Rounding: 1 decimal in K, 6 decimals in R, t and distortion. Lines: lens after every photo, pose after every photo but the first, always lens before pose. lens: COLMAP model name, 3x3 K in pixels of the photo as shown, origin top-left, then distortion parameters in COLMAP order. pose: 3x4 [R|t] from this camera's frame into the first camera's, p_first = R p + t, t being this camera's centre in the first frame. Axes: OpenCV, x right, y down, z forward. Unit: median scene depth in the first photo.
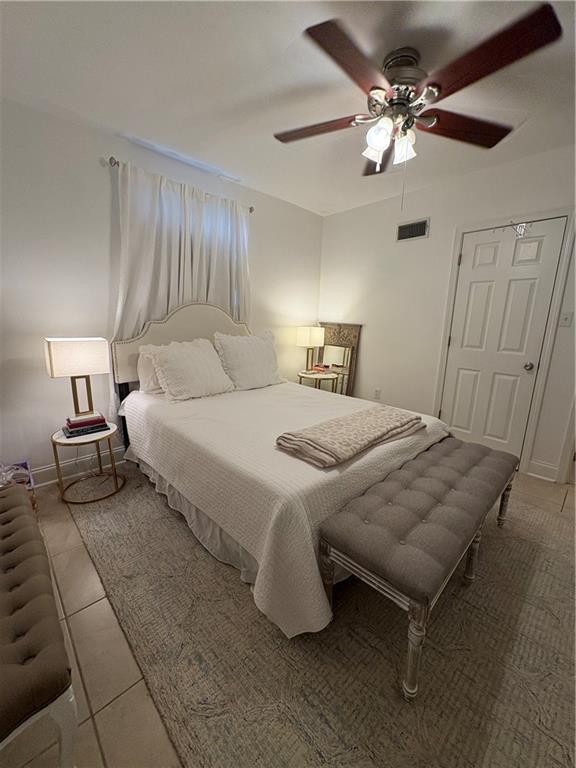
lens RADIAL K [[309.3, 0, 288.2], [0, 309.3, 384.9], [0, 0, 1]] dist [-0.003624, -0.000315]
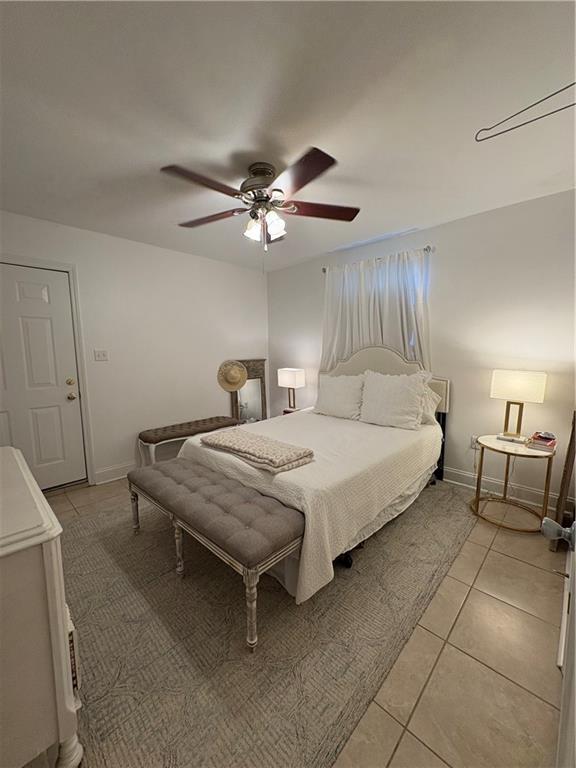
lens RADIAL K [[309.3, 0, 289.6], [0, 309.3, 383.9], [0, 0, 1]] dist [-0.003624, -0.000315]
pose [[0.037793, 0.084539, -0.995703, 1.274988], [-0.197254, 0.977441, 0.075502, -0.201264], [0.979624, 0.193553, 0.053616, 0.880325]]
